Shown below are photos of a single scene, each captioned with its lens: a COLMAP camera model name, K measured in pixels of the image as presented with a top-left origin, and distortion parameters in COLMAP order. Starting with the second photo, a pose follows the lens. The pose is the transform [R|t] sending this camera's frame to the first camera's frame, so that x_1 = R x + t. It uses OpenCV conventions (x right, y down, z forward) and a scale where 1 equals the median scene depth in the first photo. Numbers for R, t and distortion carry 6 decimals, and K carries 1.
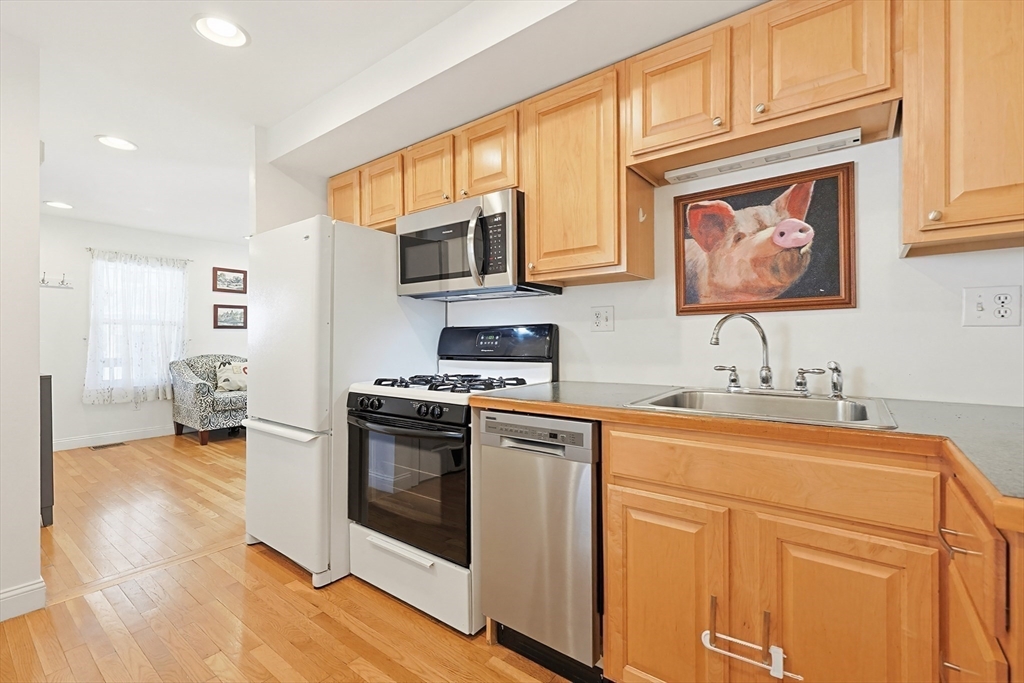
lens RADIAL K [[445.8, 0, 517.0], [0, 445.8, 339.4], [0, 0, 1]] dist [-0.002593, -0.000226]
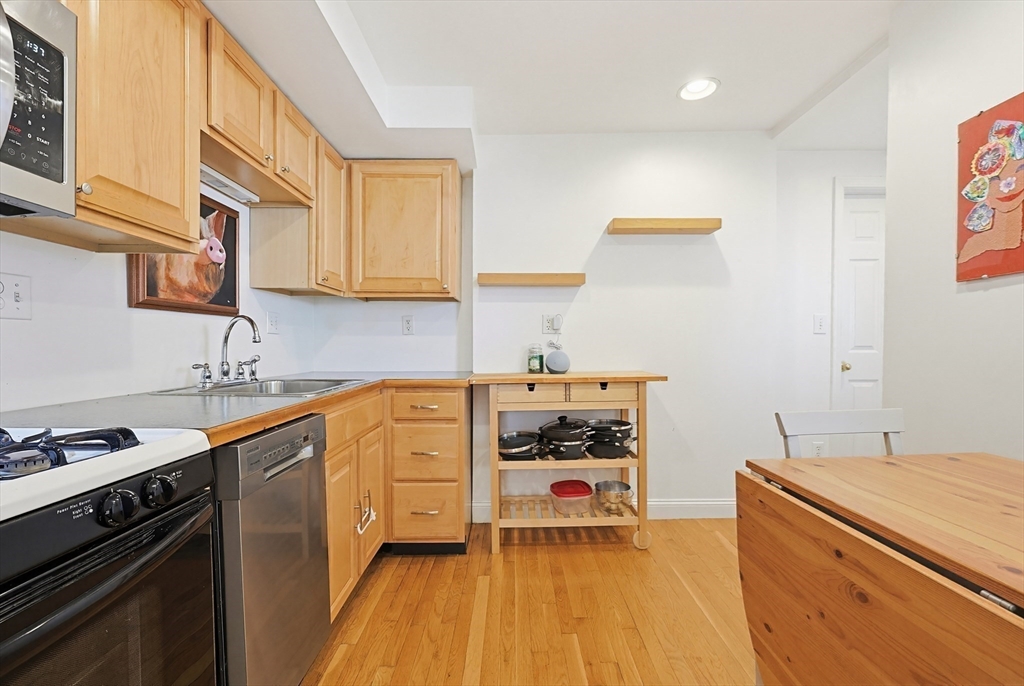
lens RADIAL K [[442.2, 0, 513.1], [0, 442.2, 353.6], [0, 0, 1]] dist [-0.000017, 0.000240]
pose [[-0.610809, -0.008510, 0.791732, -0.663029], [0.003022, 0.999910, 0.013080, 0.021299], [-0.791772, 0.010382, -0.610729, 0.892128]]
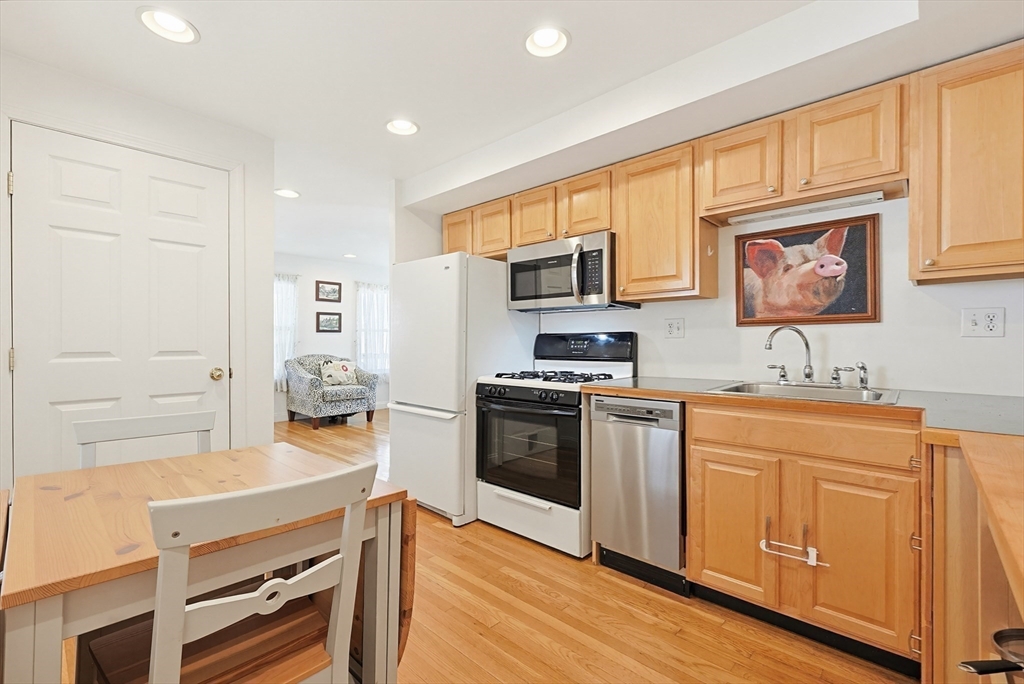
lens RADIAL K [[444.3, 0, 504.6], [0, 444.3, 342.2], [0, 0, 1]] dist [-0.002088, -0.000210]
pose [[0.994302, 0.003466, -0.106542, -0.168626], [-0.003239, 0.999992, 0.002304, -0.008119], [0.106549, -0.001946, 0.994306, -0.344180]]
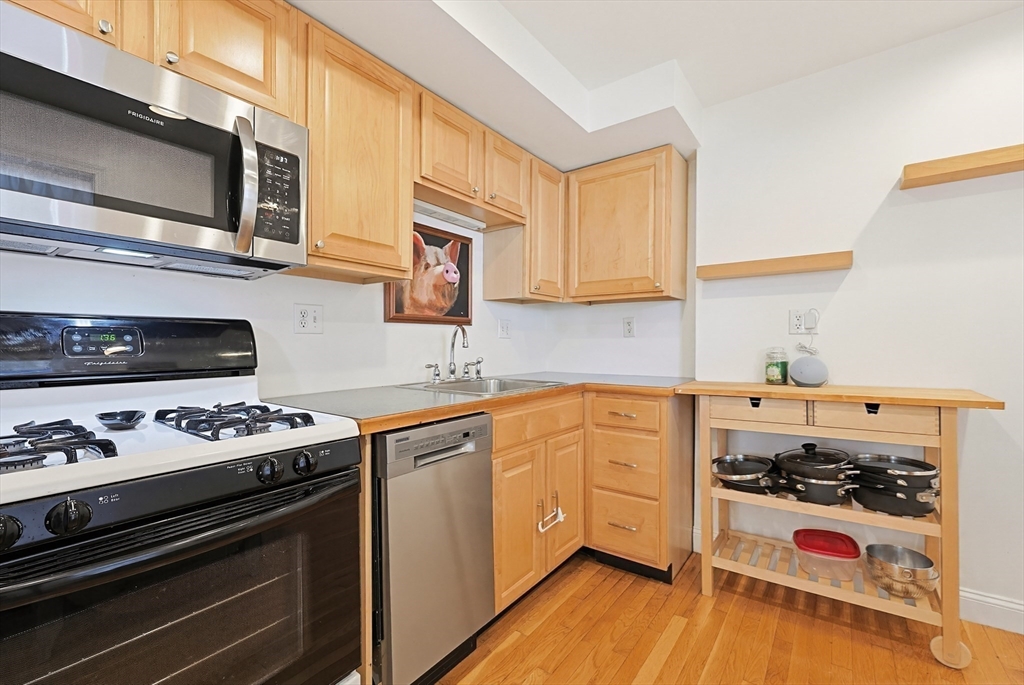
lens RADIAL K [[438.5, 0, 511.1], [0, 438.5, 347.2], [0, 0, 1]] dist [-0.000682, -0.000155]
pose [[-0.009595, -0.000717, 0.999954, -0.691050], [0.000169, 1.000000, 0.000719, 0.007811], [-0.999954, 0.000176, -0.009595, 0.662283]]
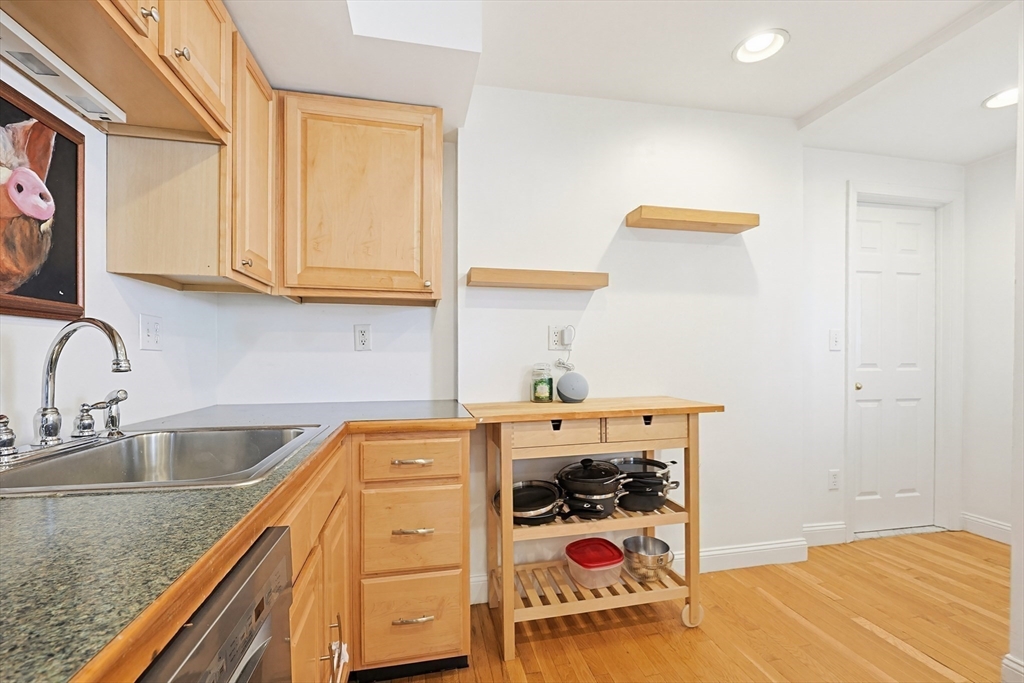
lens RADIAL K [[441.1, 0, 512.7], [0, 441.1, 362.3], [0, 0, 1]] dist [-0.000790, 0.000024]
pose [[-0.759638, -0.001628, 0.650344, -0.246774], [0.004338, 0.999962, 0.007571, -0.002221], [-0.650332, 0.008572, -0.759602, 0.840111]]
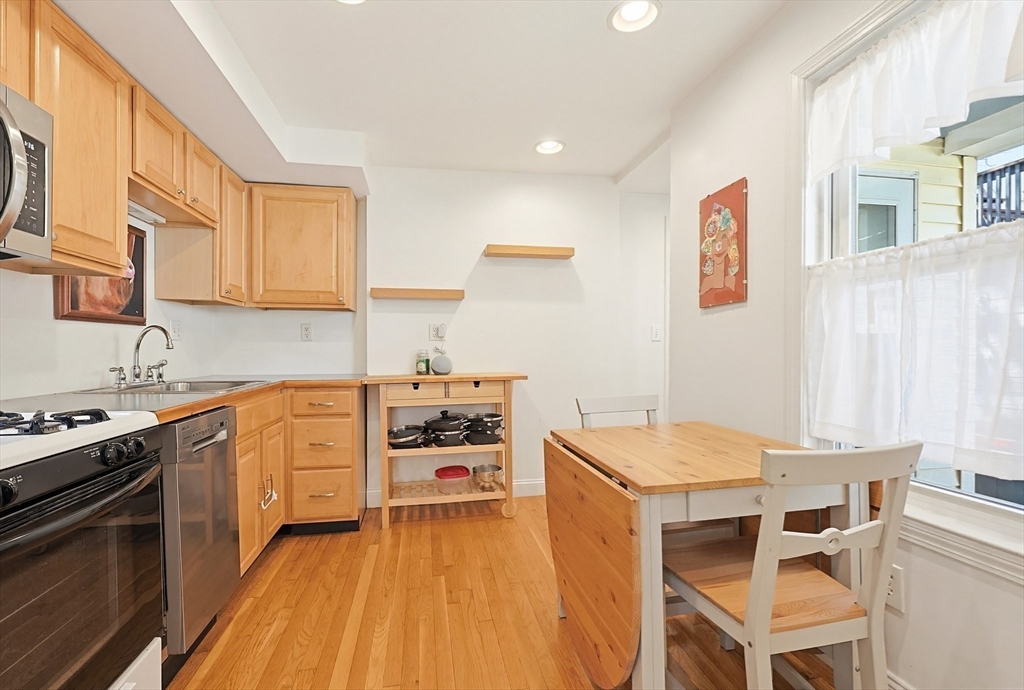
lens RADIAL K [[458.9, 0, 500.2], [0, 458.9, 355.6], [0, 0, 1]] dist [-0.000812, -0.000005]
pose [[-0.731484, -0.002497, 0.681854, -0.947085], [0.004211, 0.999958, 0.008179, 0.019151], [-0.681846, 0.008854, -0.731442, 1.014968]]
